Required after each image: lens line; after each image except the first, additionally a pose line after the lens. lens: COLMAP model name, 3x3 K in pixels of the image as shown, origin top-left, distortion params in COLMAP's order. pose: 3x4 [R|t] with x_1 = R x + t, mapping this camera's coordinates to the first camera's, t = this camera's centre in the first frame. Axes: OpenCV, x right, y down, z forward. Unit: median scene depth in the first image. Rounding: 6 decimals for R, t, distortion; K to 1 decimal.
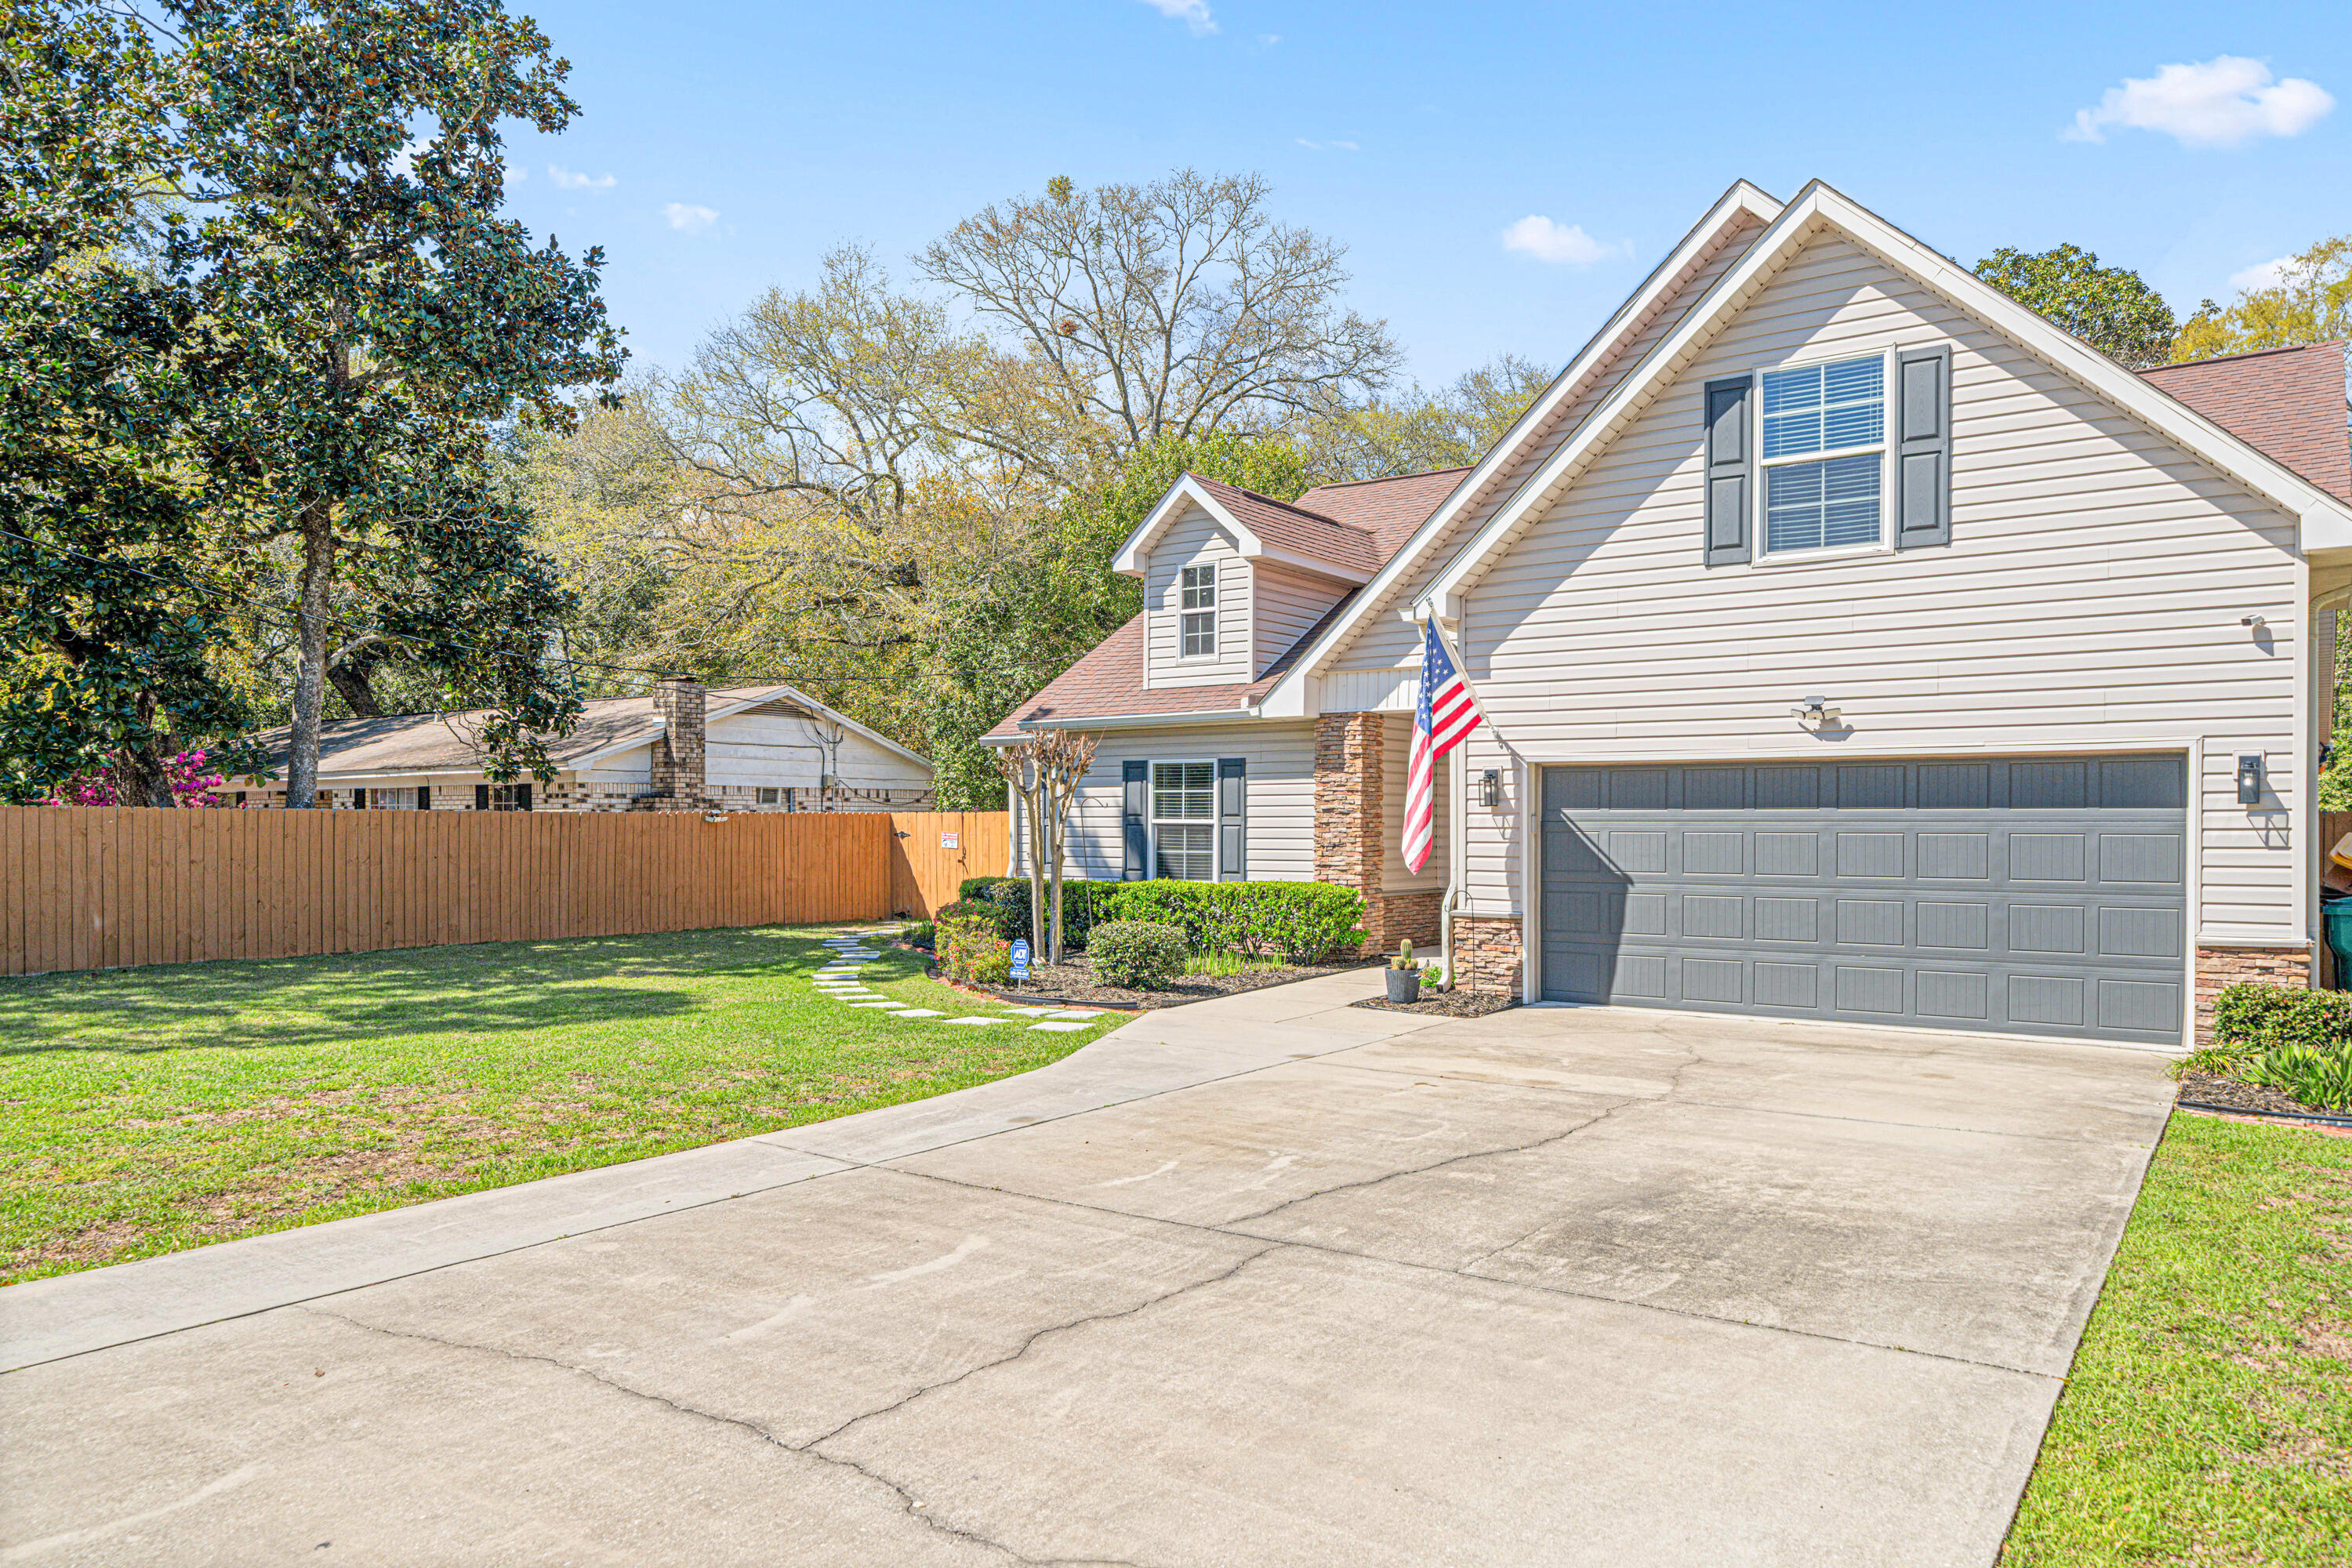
lens RADIAL K [[1612.0, 0, 1175.6], [0, 1612.0, 821.9], [0, 0, 1]] dist [0.004442, -0.000457]
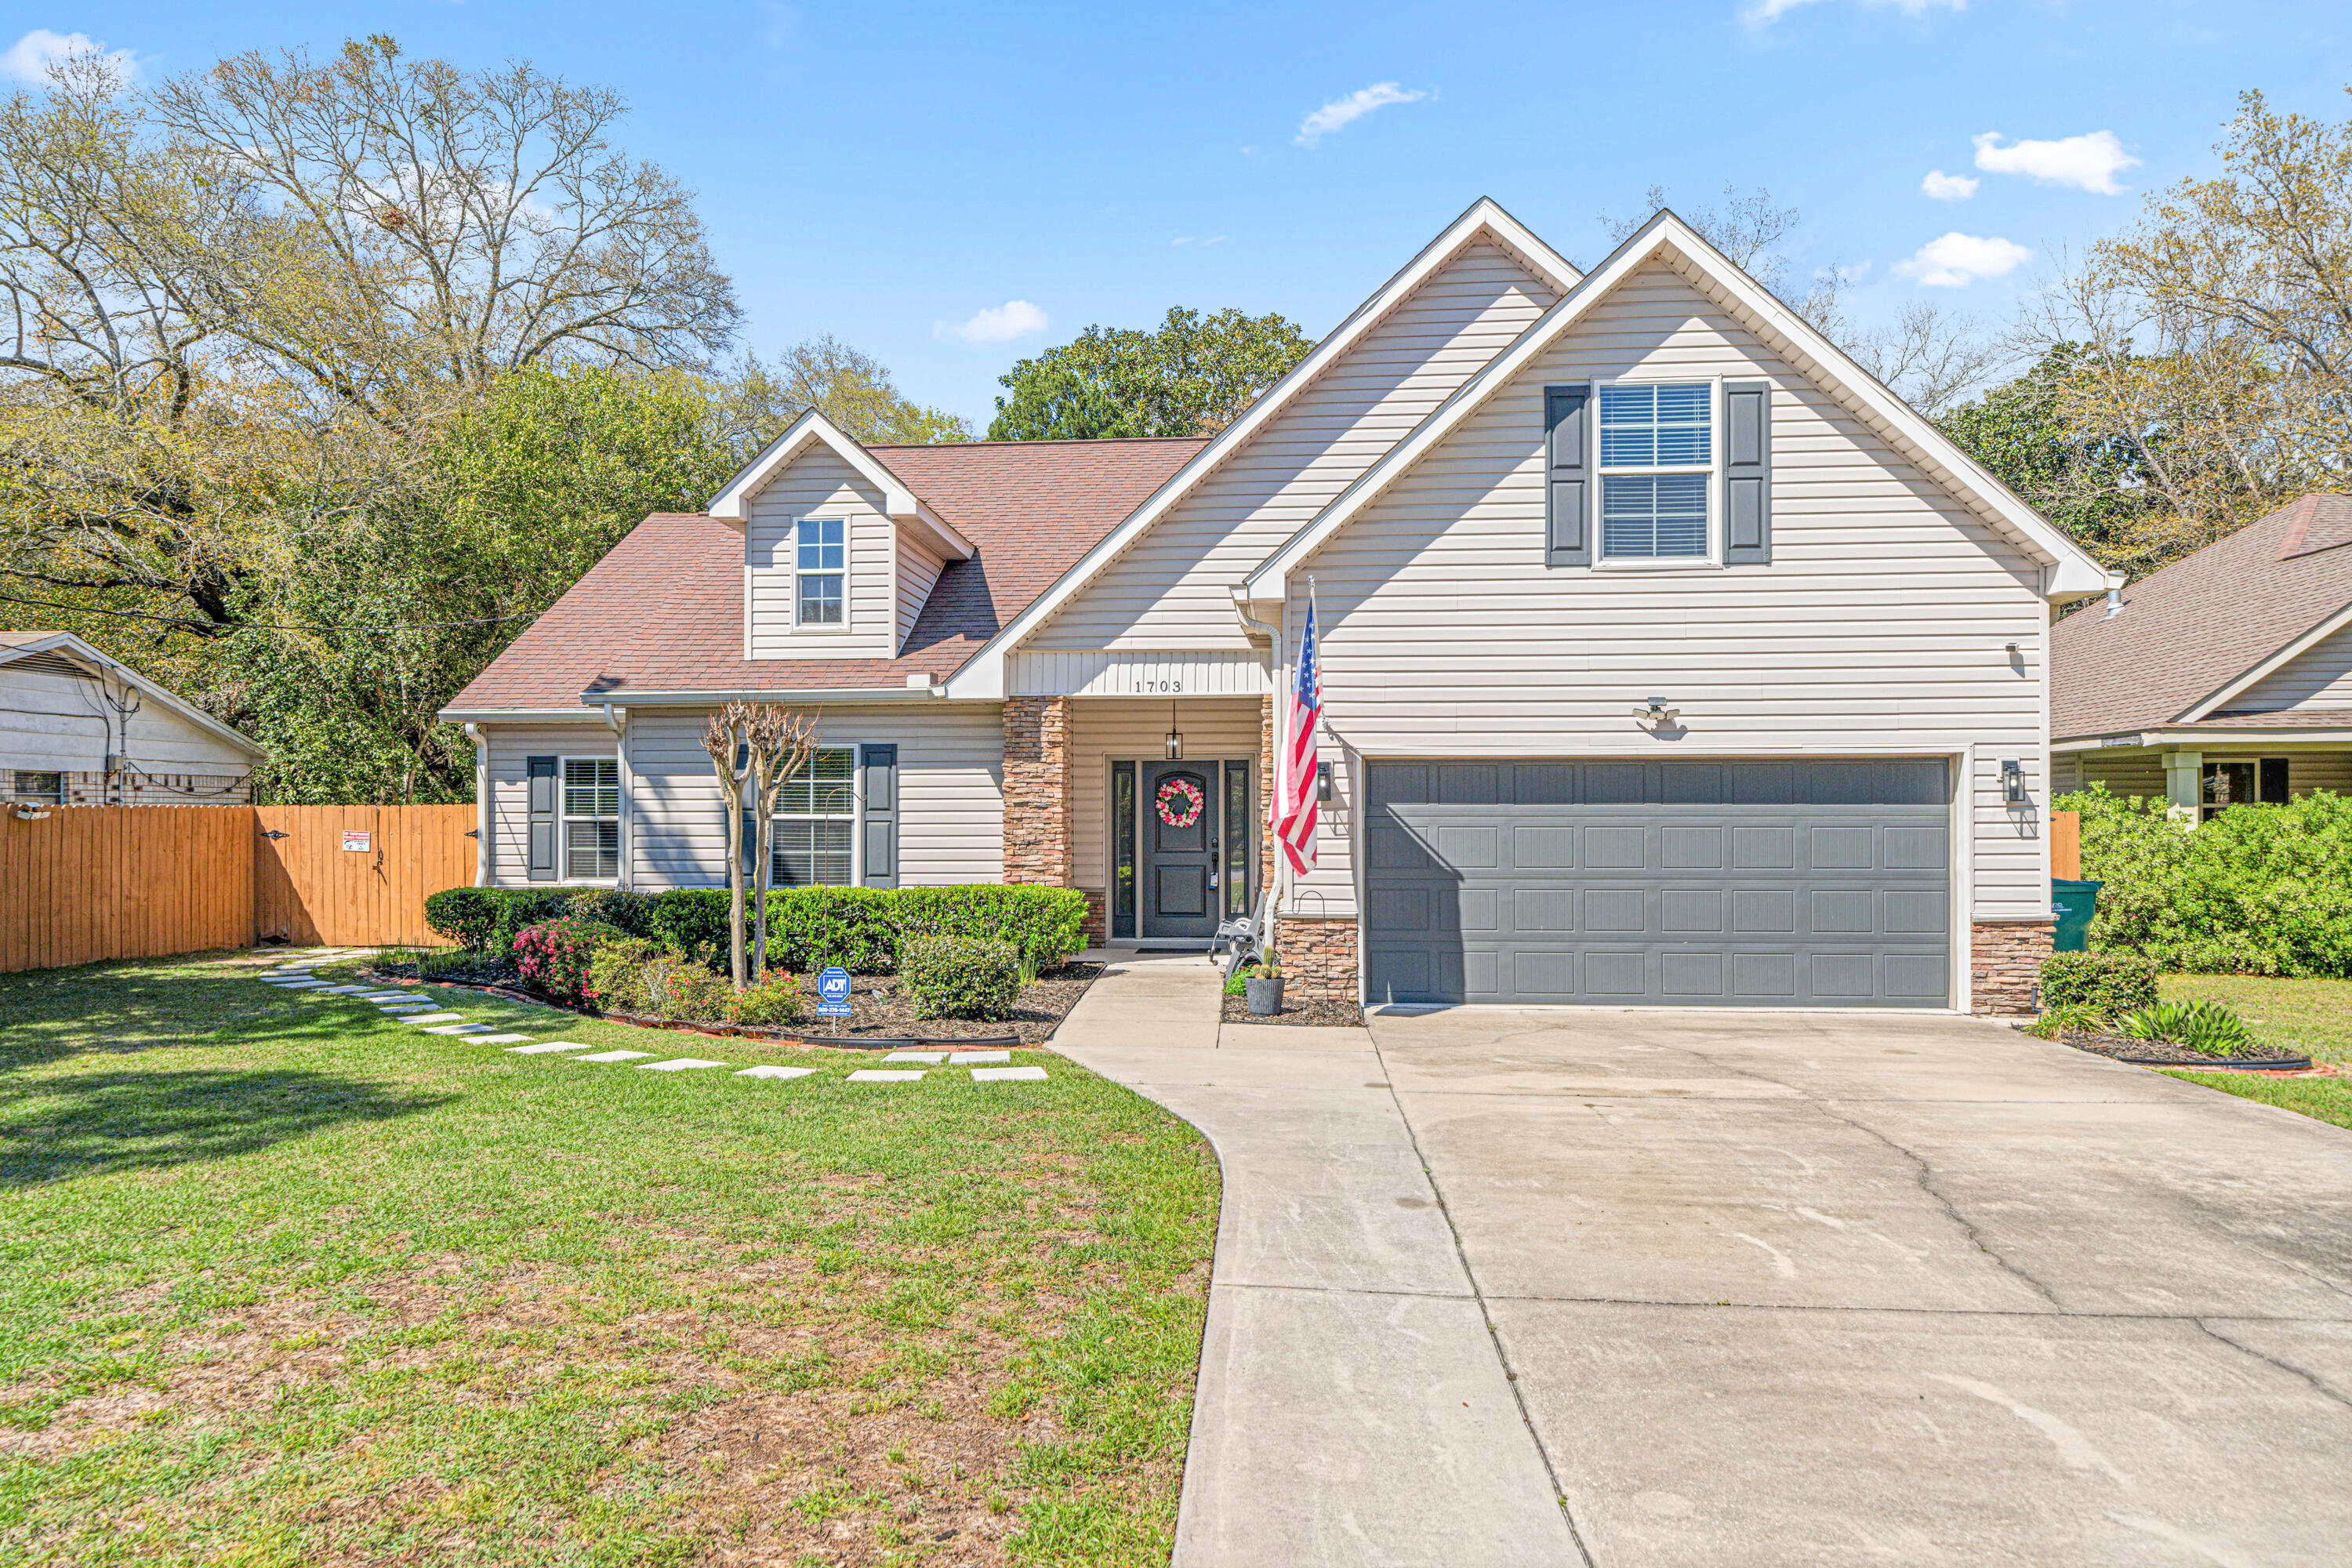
lens RADIAL K [[1596.3, 0, 1176.0], [0, 1596.3, 784.0], [0, 0, 1]] dist [0.003192, 0.001770]
pose [[0.855729, 0.007656, 0.517368, -0.386266], [0.001910, 0.999837, -0.017954, -0.003064], [-0.517421, 0.016352, 0.855575, 0.256135]]
